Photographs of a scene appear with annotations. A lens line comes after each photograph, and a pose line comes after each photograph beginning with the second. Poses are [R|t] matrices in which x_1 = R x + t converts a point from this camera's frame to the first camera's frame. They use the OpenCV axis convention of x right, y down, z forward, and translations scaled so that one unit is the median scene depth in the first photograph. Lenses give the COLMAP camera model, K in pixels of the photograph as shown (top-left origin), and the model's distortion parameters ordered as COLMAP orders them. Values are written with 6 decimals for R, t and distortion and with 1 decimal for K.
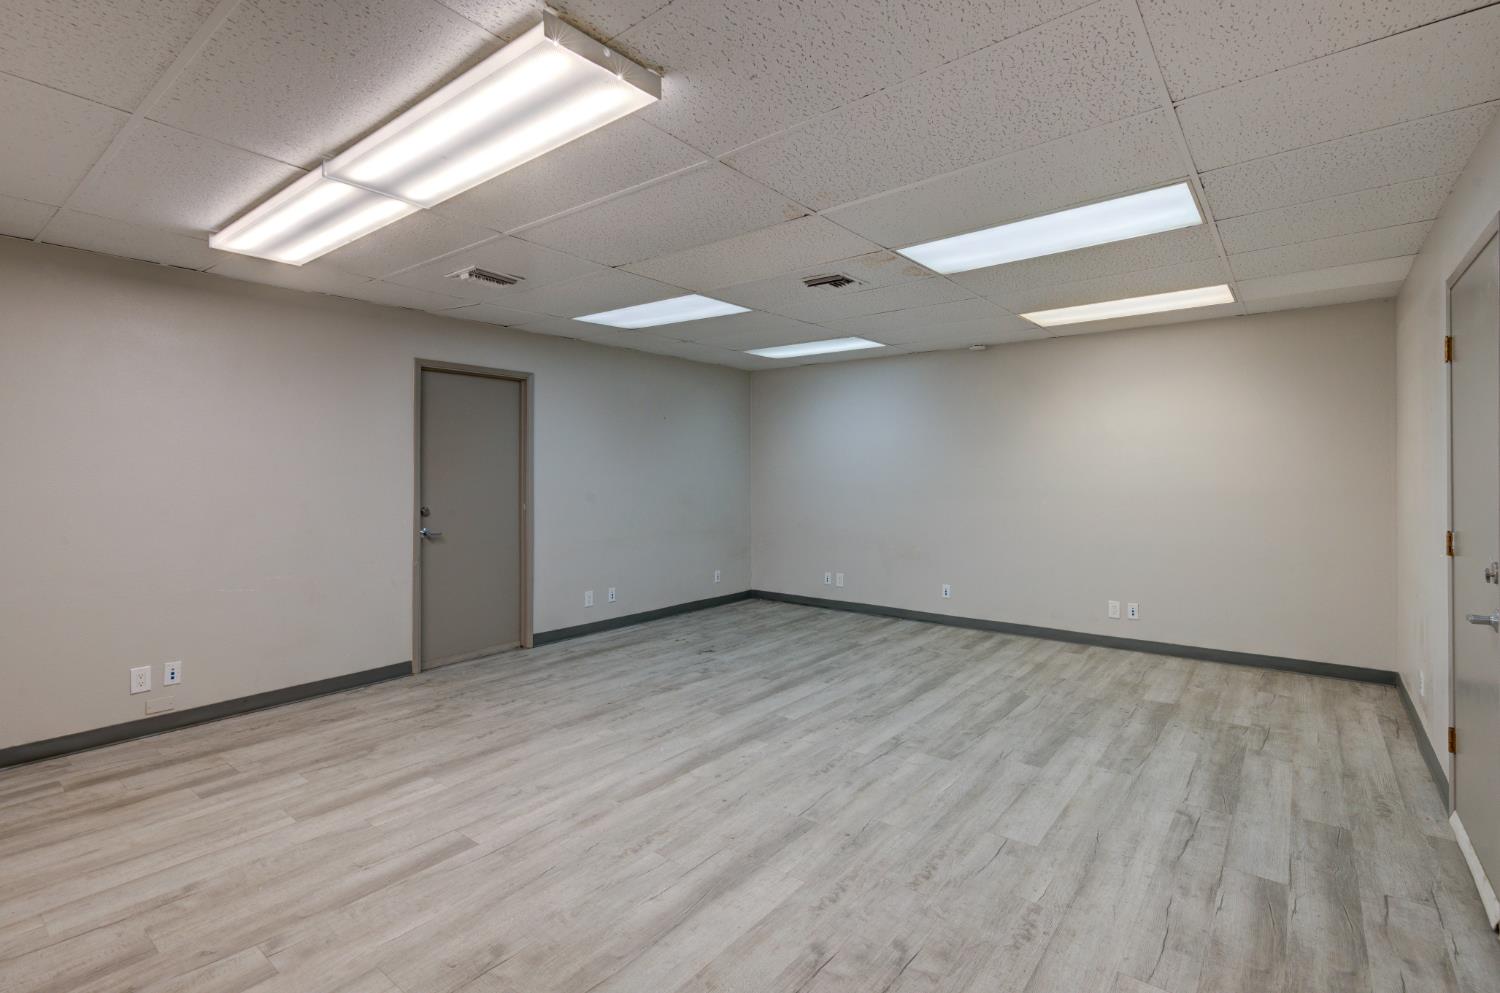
lens RADIAL K [[678.4, 0, 749.4], [0, 678.4, 489.5], [0, 0, 1]] dist [-0.000813, 0.000795]
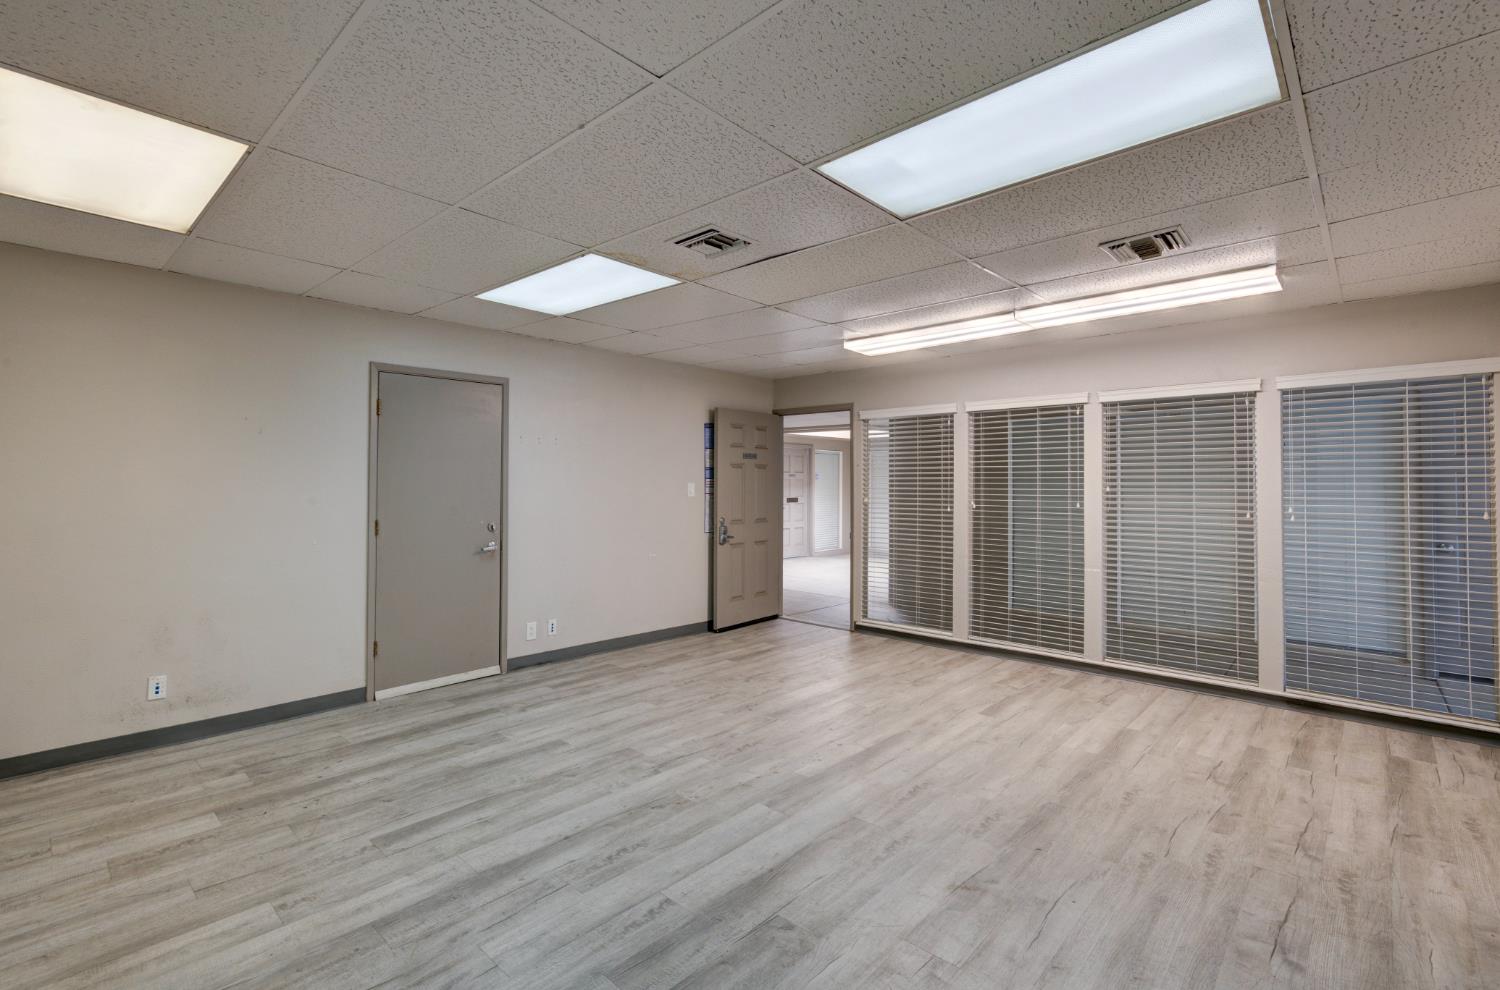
lens RADIAL K [[678.4, 0, 754.3], [0, 678.4, 483.7], [0, 0, 1]] dist [-0.000813, 0.000795]
pose [[-0.997774, -0.002578, 0.066629, 0.021785], [-0.000991, 0.999715, 0.023841, -0.049768], [-0.066672, 0.023722, -0.997493, 1.943550]]
